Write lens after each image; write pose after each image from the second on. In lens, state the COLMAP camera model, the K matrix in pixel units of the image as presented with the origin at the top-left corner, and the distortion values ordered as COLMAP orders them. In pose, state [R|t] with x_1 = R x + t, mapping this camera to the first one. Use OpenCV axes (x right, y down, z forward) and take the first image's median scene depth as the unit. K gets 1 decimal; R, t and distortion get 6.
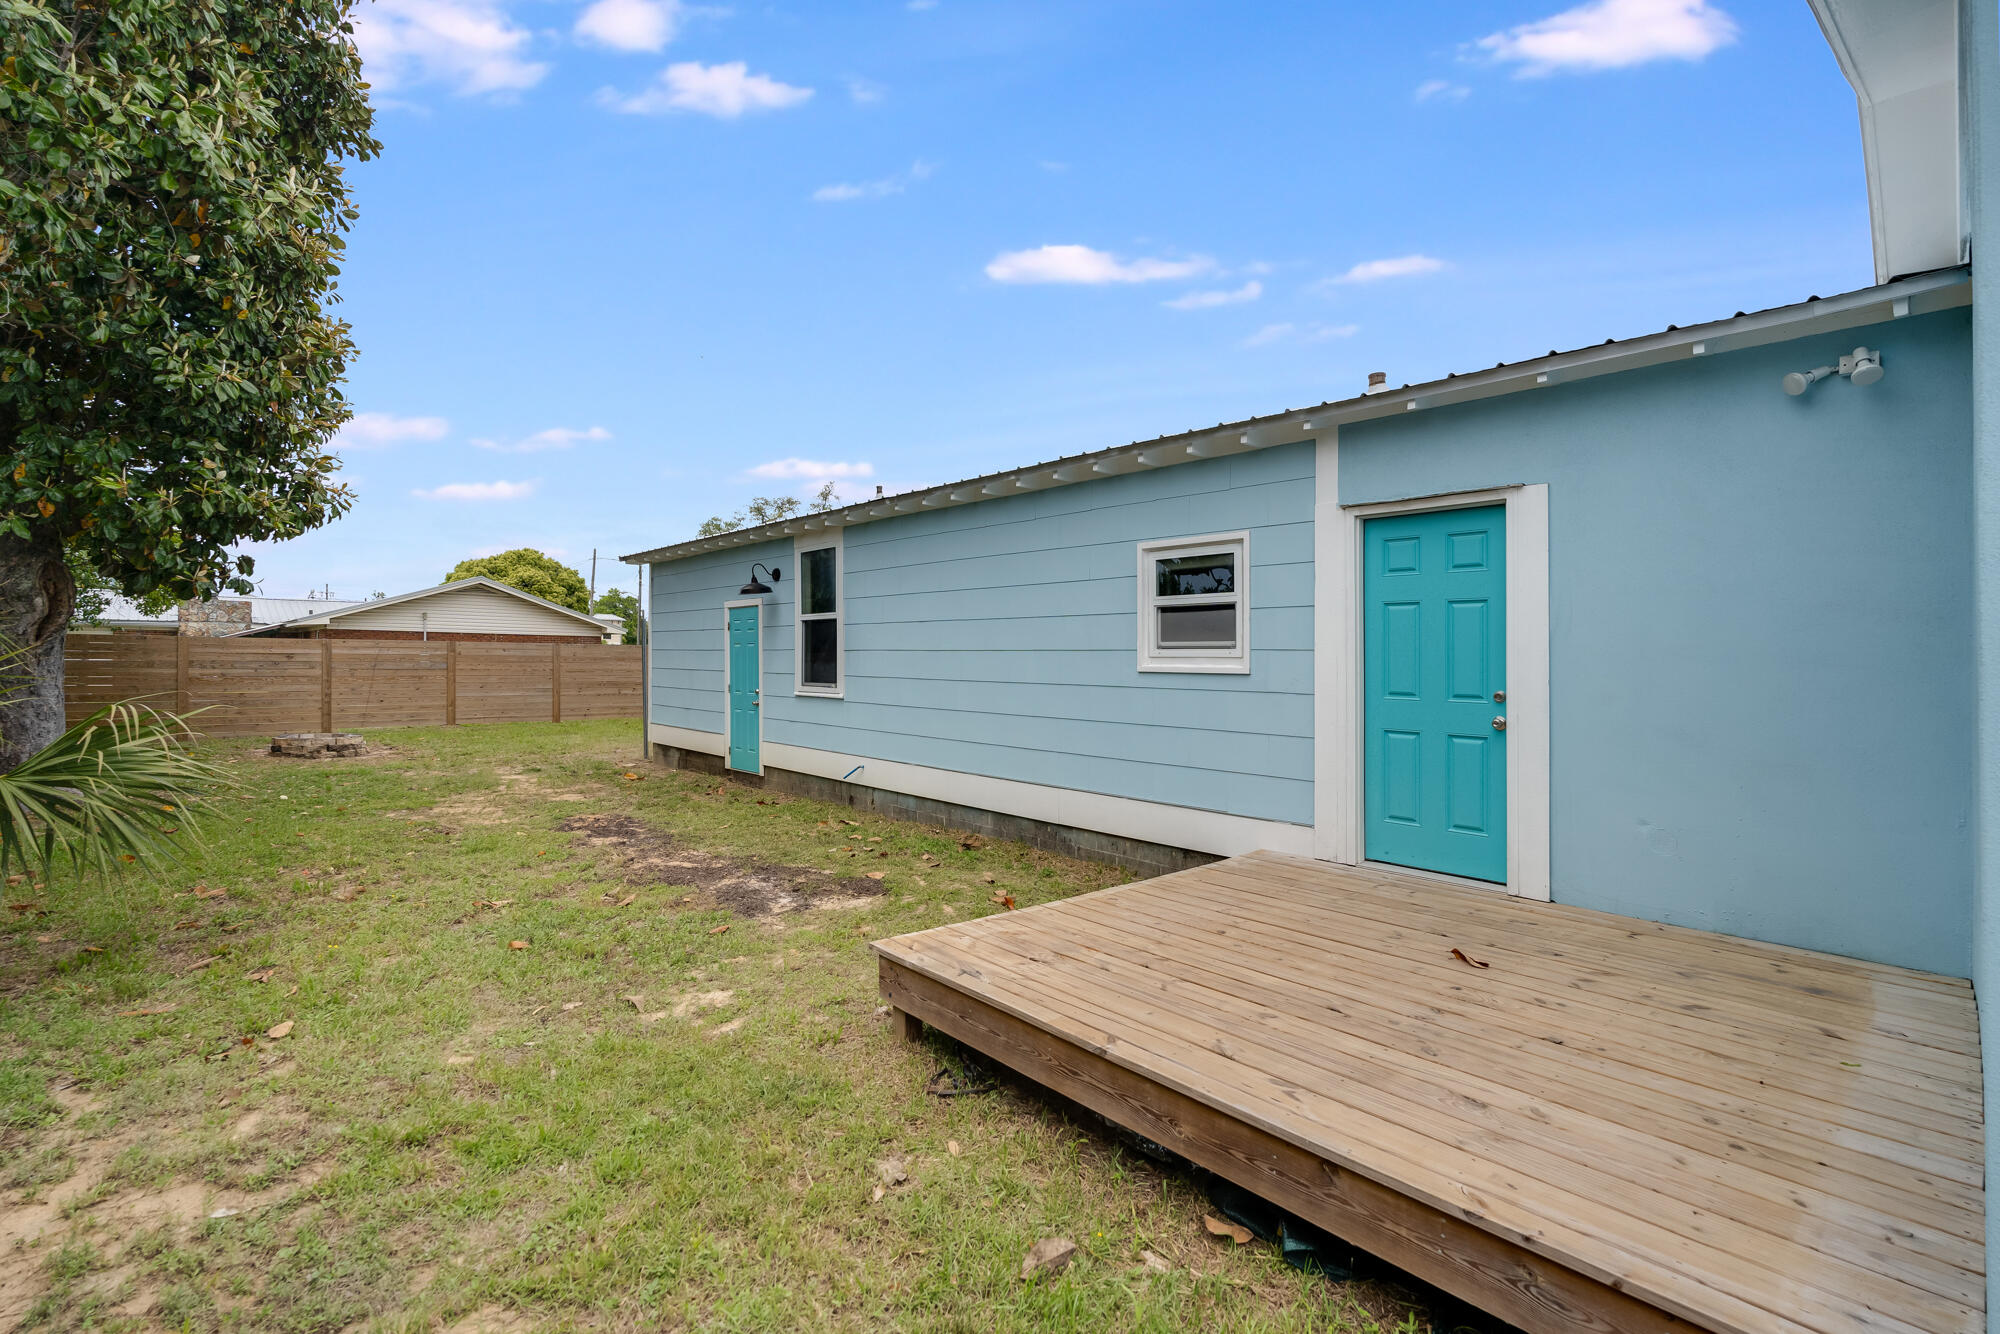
lens RADIAL K [[875.2, 0, 994.8], [0, 875.2, 652.9], [0, 0, 1]] dist [-0.002752, -0.000236]
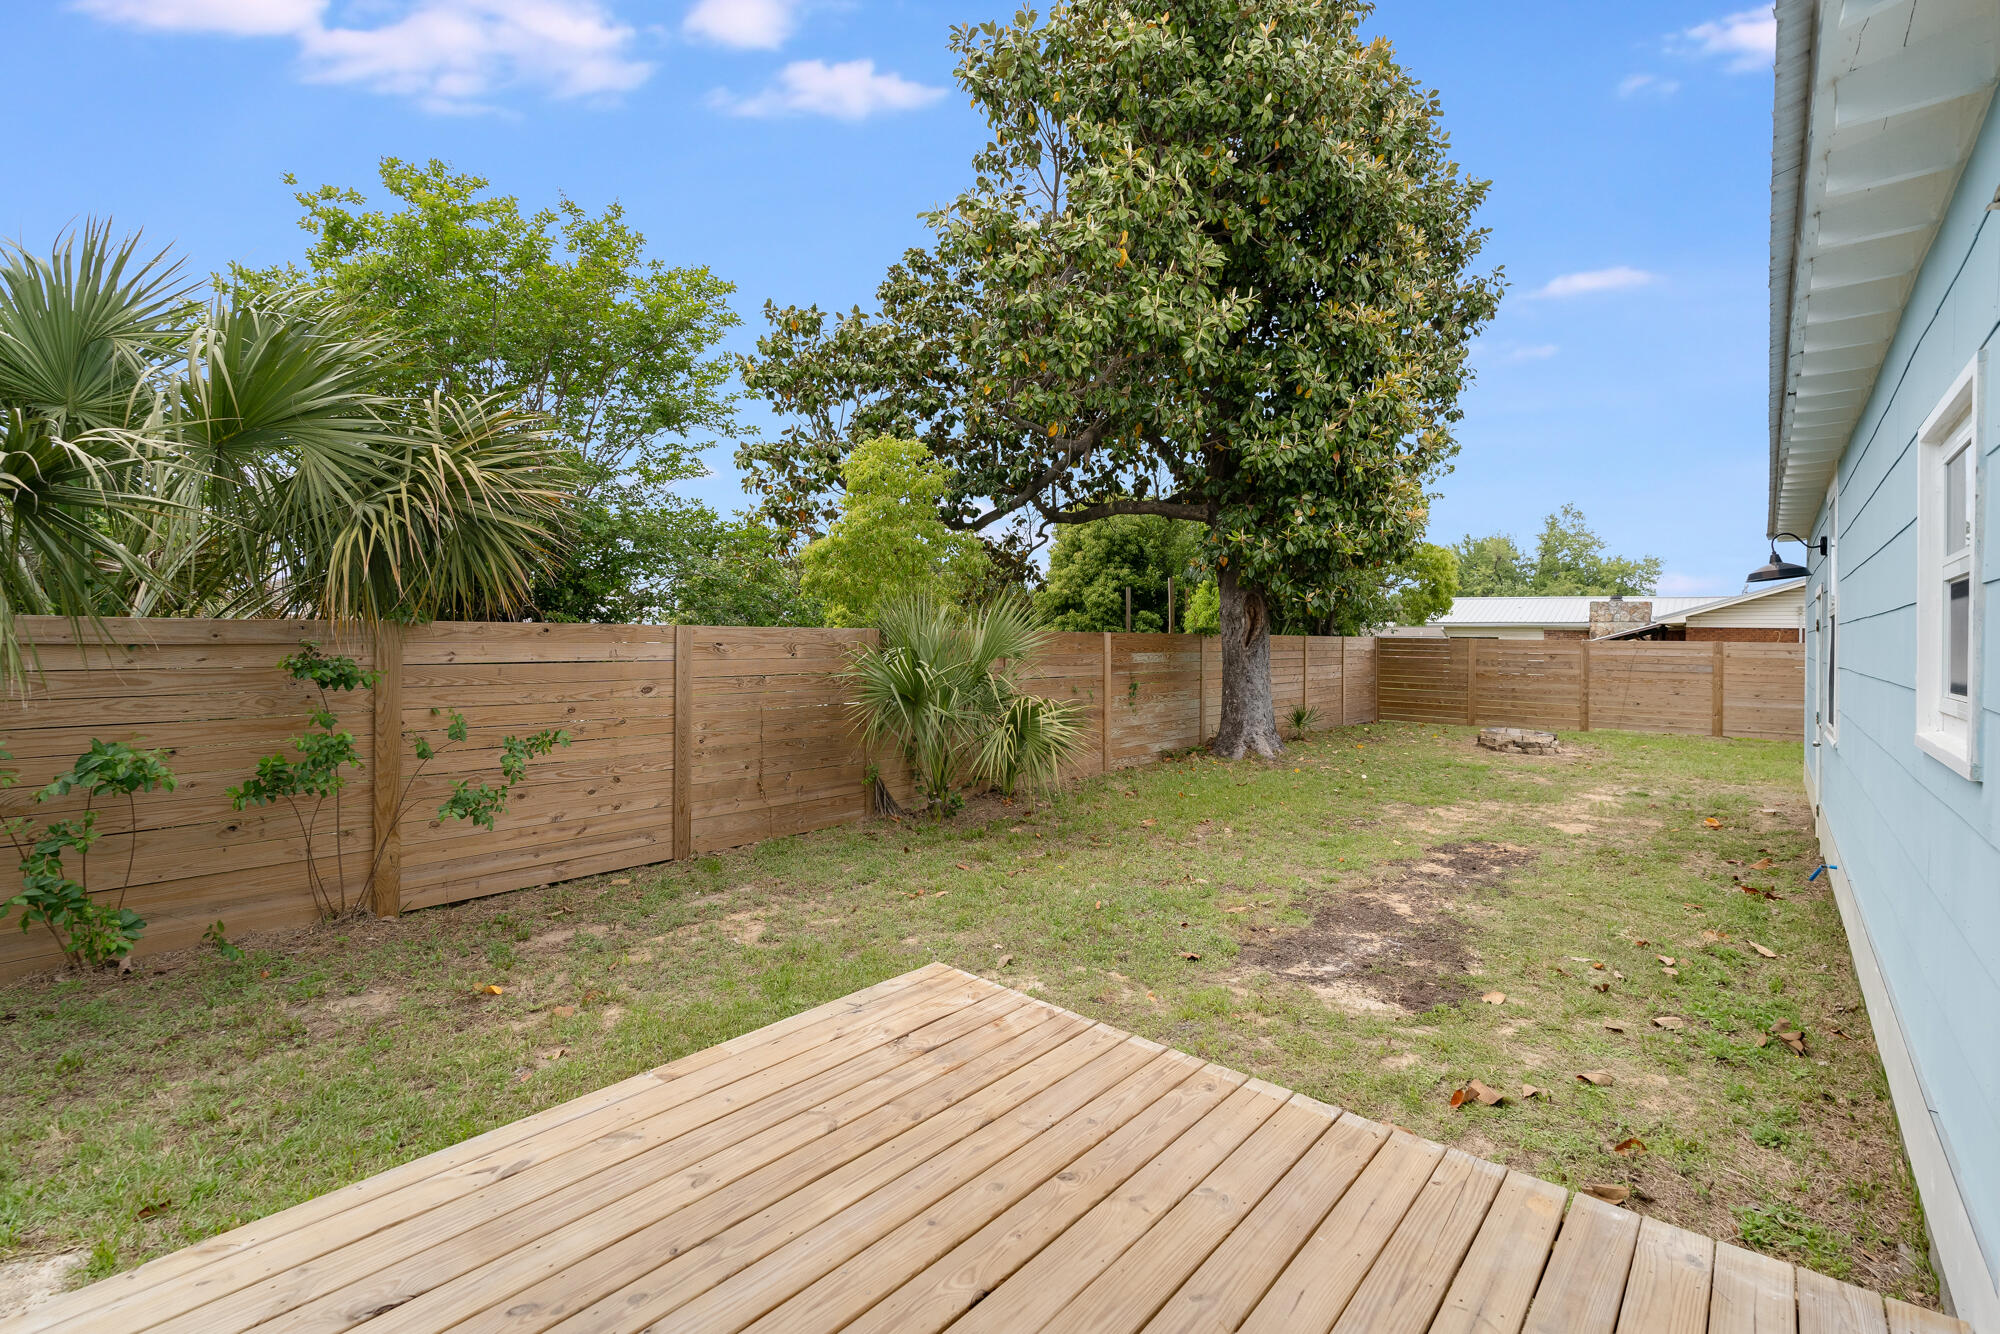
lens RADIAL K [[875.2, 0, 994.8], [0, 875.2, 652.9], [0, 0, 1]] dist [-0.002752, -0.000236]
pose [[0.152391, 0.011191, -0.988257, 0.328039], [-0.006393, 0.999926, 0.010337, -0.015882], [0.988300, 0.004743, 0.152452, 0.339795]]
